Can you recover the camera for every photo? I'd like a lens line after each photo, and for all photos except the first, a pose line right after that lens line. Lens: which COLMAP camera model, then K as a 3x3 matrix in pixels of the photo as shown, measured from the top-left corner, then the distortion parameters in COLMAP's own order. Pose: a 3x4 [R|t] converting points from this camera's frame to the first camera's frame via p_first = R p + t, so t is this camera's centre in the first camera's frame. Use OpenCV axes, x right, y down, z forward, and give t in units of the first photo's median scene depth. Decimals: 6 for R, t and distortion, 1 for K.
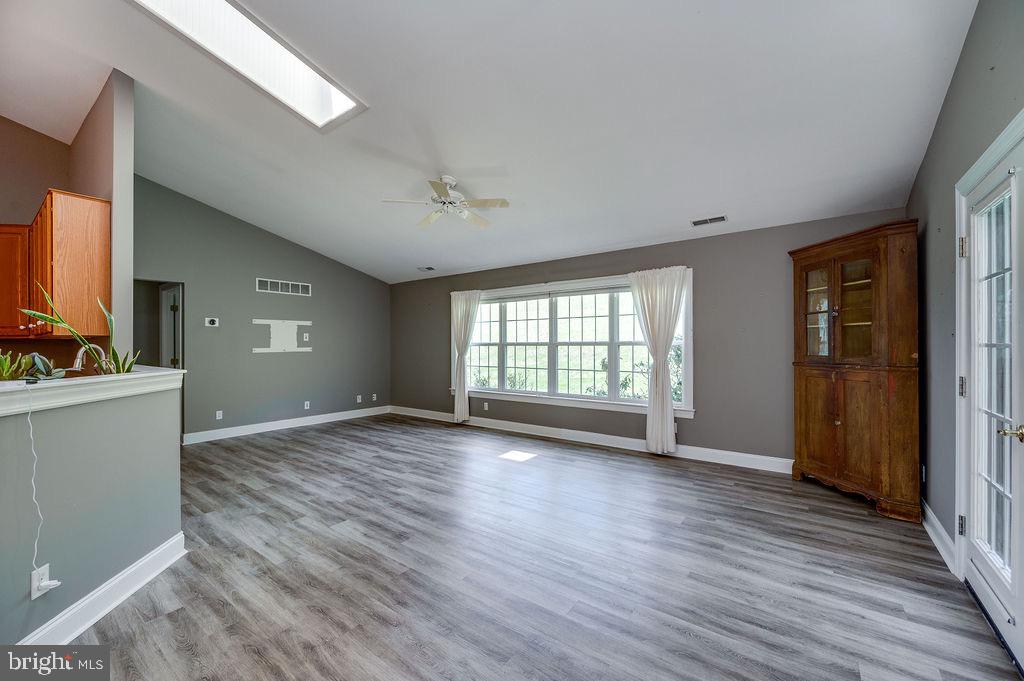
lens RADIAL K [[407.5, 0, 512.0], [0, 407.5, 340.5], [0, 0, 1]] dist [-0.000680, -0.000339]
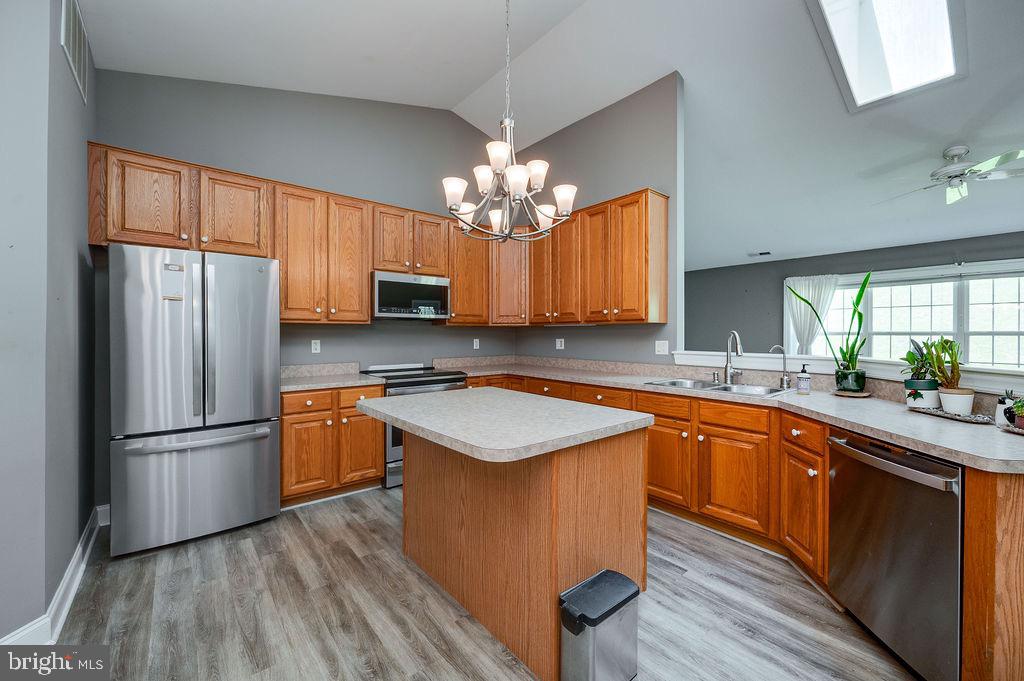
lens RADIAL K [[415.7, 0, 523.0], [0, 415.7, 329.2], [0, 0, 1]] dist [-0.001526, 0.000014]
pose [[0.972965, 0.003850, -0.230920, -0.613855], [-0.004542, 0.999987, -0.002466, 0.005781], [0.230908, 0.003449, 0.972970, -0.084508]]
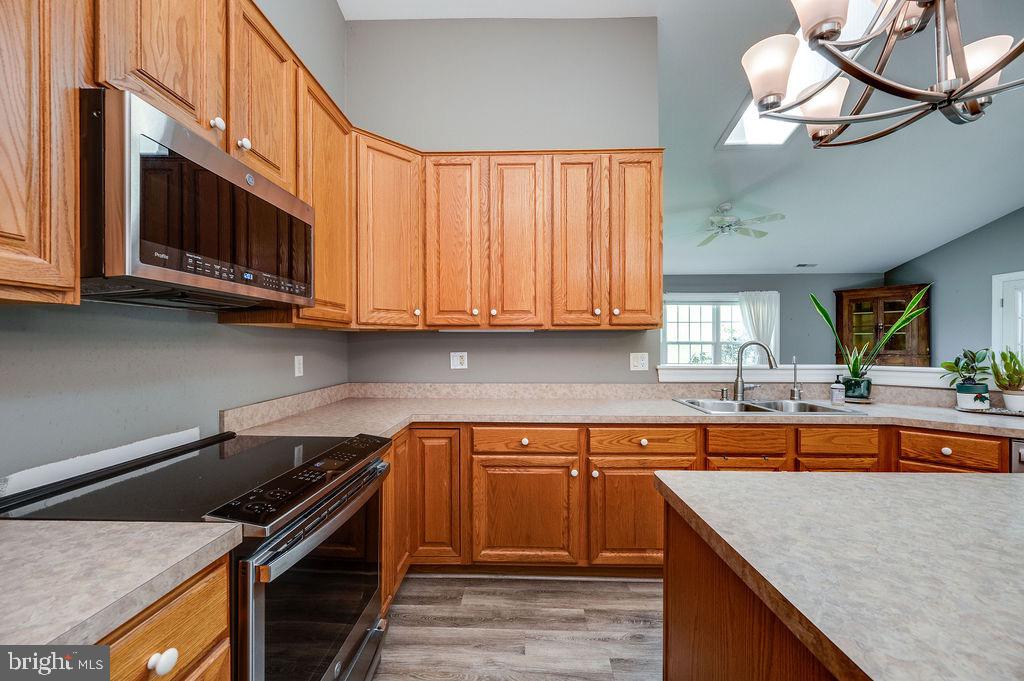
lens RADIAL K [[397.8, 0, 527.6], [0, 397.8, 343.8], [0, 0, 1]] dist [-0.003626, -0.000242]
pose [[0.817174, 0.004410, 0.576375, -0.927507], [-0.008695, 0.999951, 0.004677, 0.008734], [-0.576326, -0.008833, 0.817172, 0.258289]]
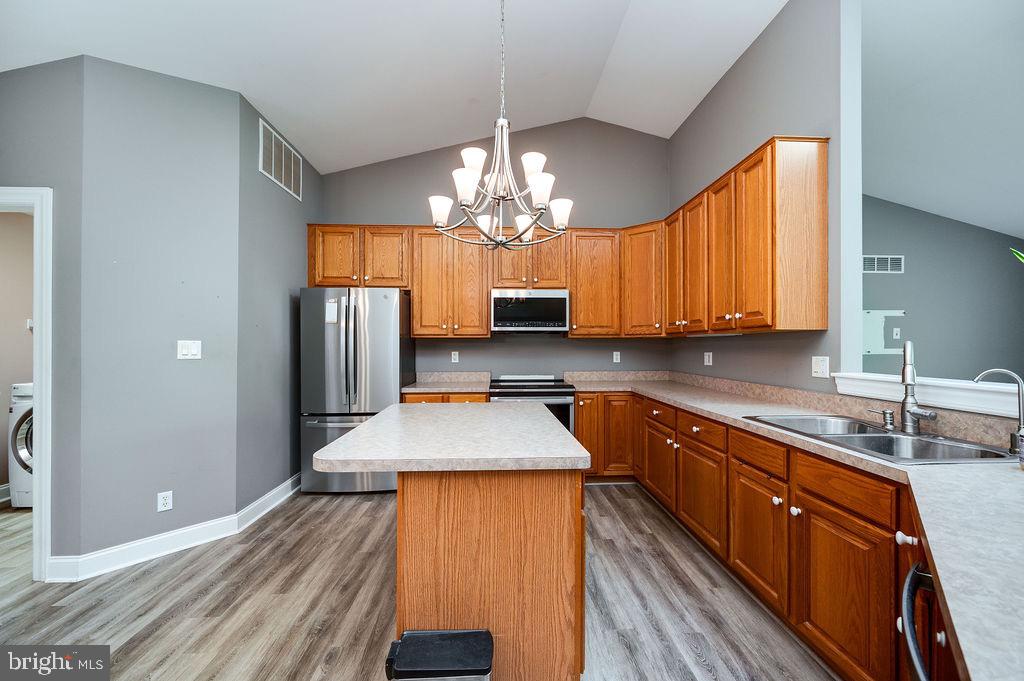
lens RADIAL K [[407.5, 0, 512.0], [0, 407.5, 340.5], [0, 0, 1]] dist [-0.000680, -0.000339]
pose [[0.623149, -0.005437, -0.782084, -0.431673], [0.002826, 0.999985, -0.004700, 0.005721], [0.782098, 0.000719, 0.623155, 0.073597]]
